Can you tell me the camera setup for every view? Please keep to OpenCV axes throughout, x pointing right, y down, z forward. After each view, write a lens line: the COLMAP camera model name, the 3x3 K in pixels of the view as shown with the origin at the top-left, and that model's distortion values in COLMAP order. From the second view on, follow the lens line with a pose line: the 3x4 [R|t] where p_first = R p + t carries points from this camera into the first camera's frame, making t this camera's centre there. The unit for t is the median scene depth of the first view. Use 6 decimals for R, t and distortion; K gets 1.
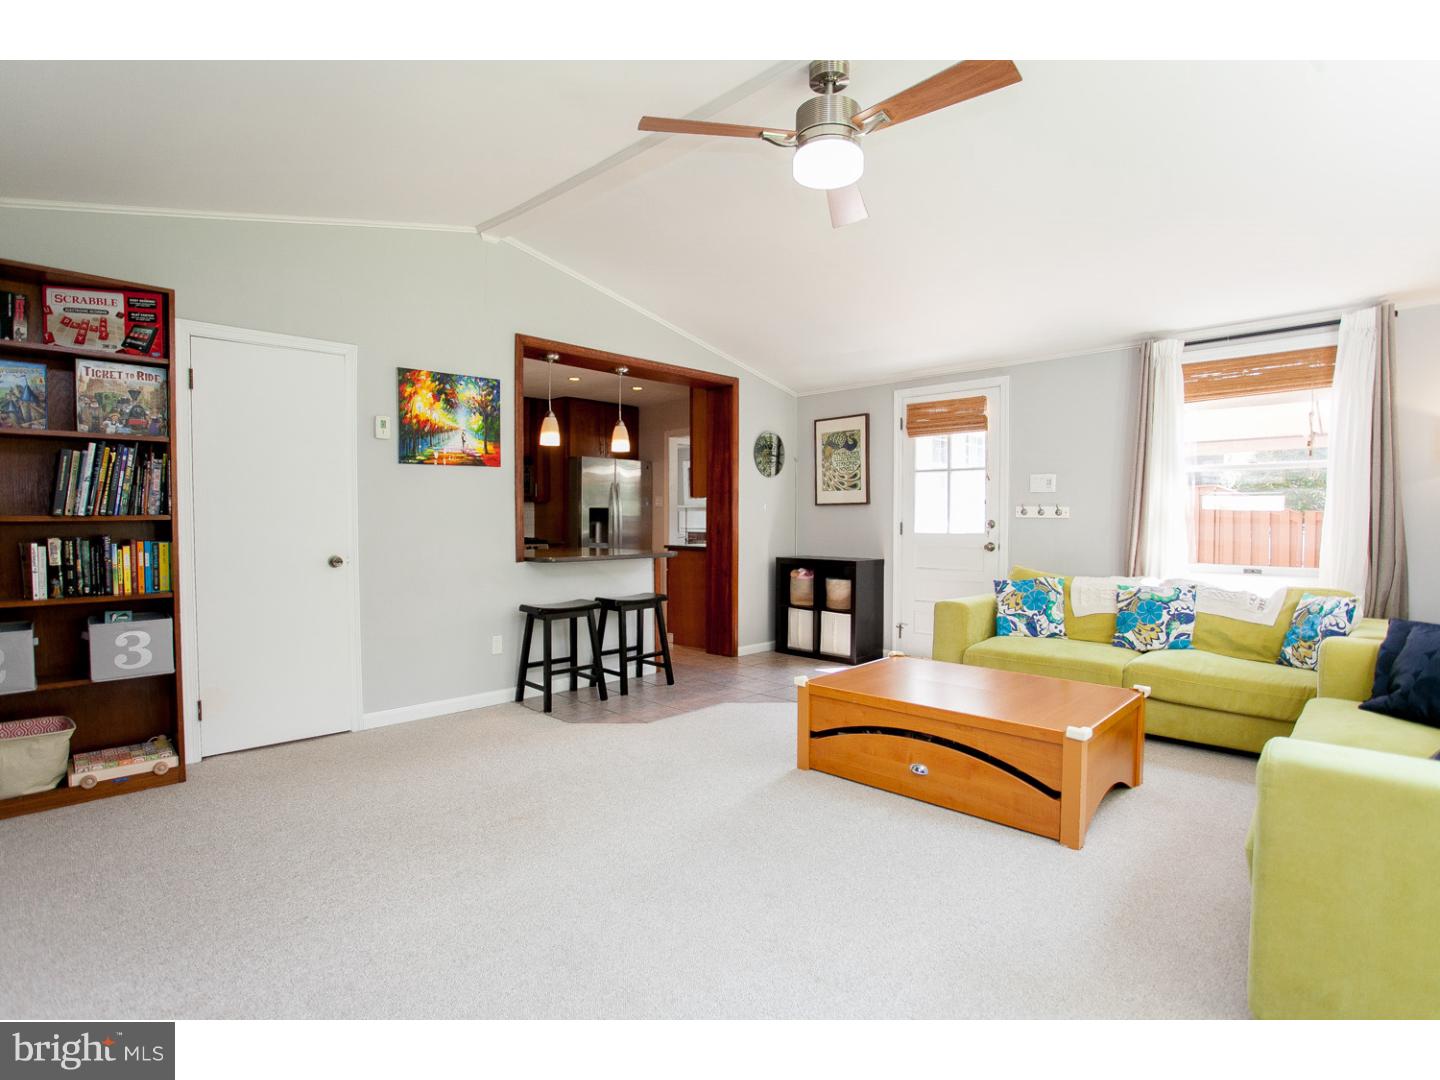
lens RADIAL K [[698.4, 0, 705.4], [0, 698.4, 542.6], [0, 0, 1]] dist [-0.079993, 0.035584]
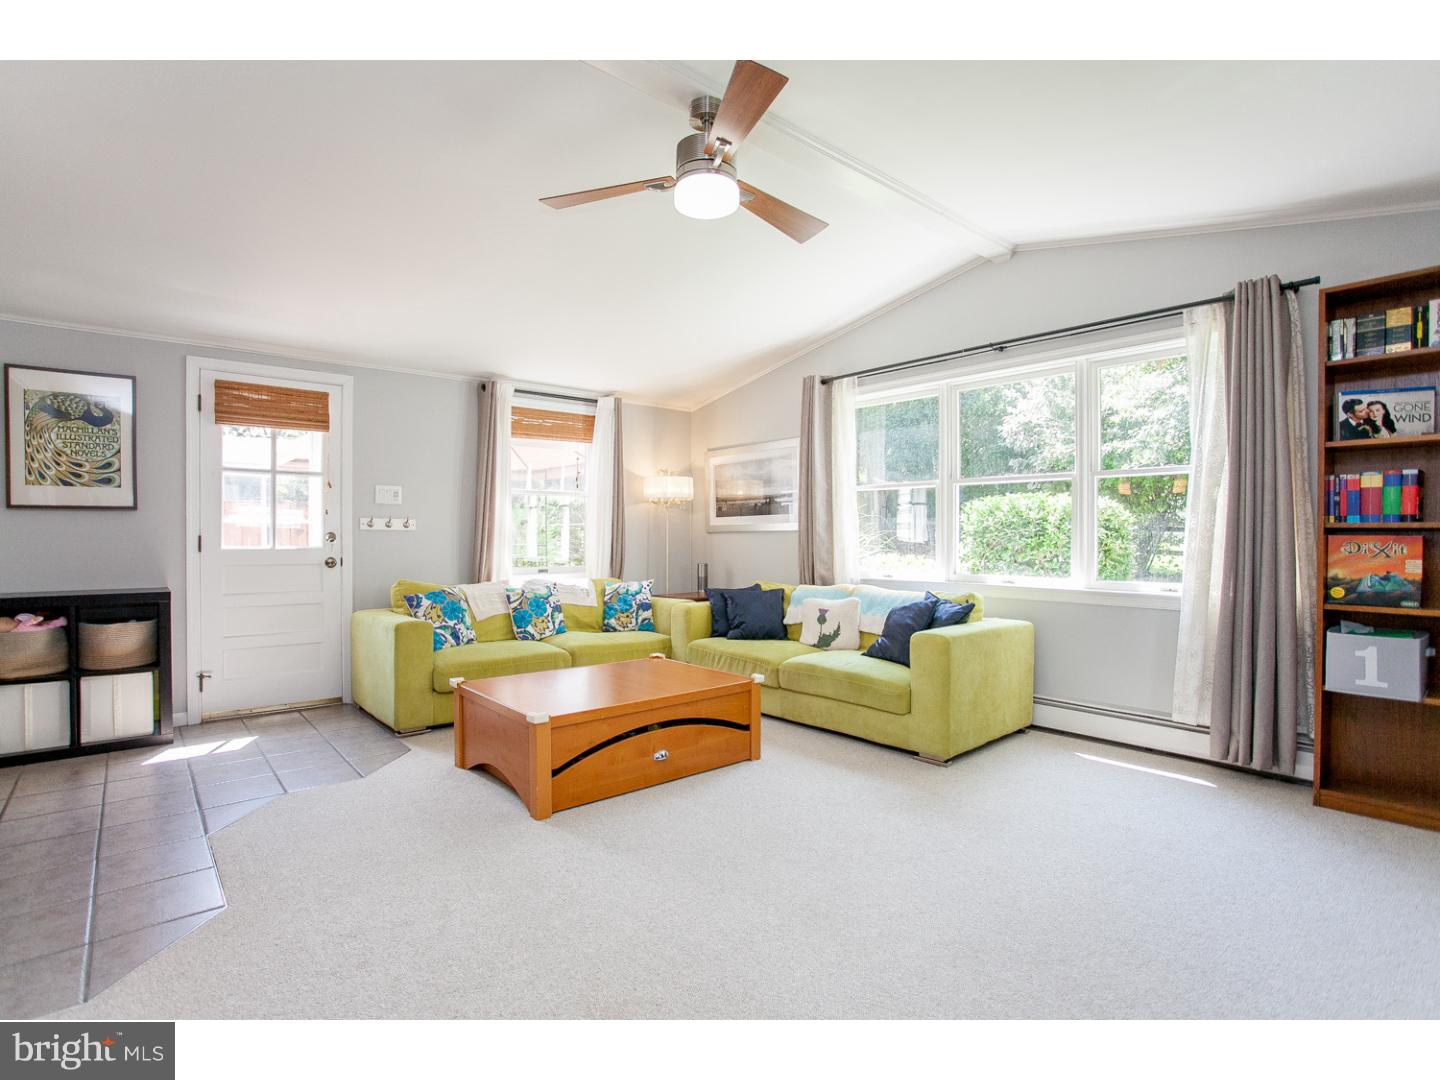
lens RADIAL K [[698.4, 0, 705.4], [0, 698.4, 542.6], [0, 0, 1]] dist [-0.079993, 0.035584]
pose [[0.101713, -0.010070, 0.994763, -0.445584], [0.032773, 0.999440, 0.006767, -0.010281], [-0.994274, 0.031913, 0.101986, 0.454823]]
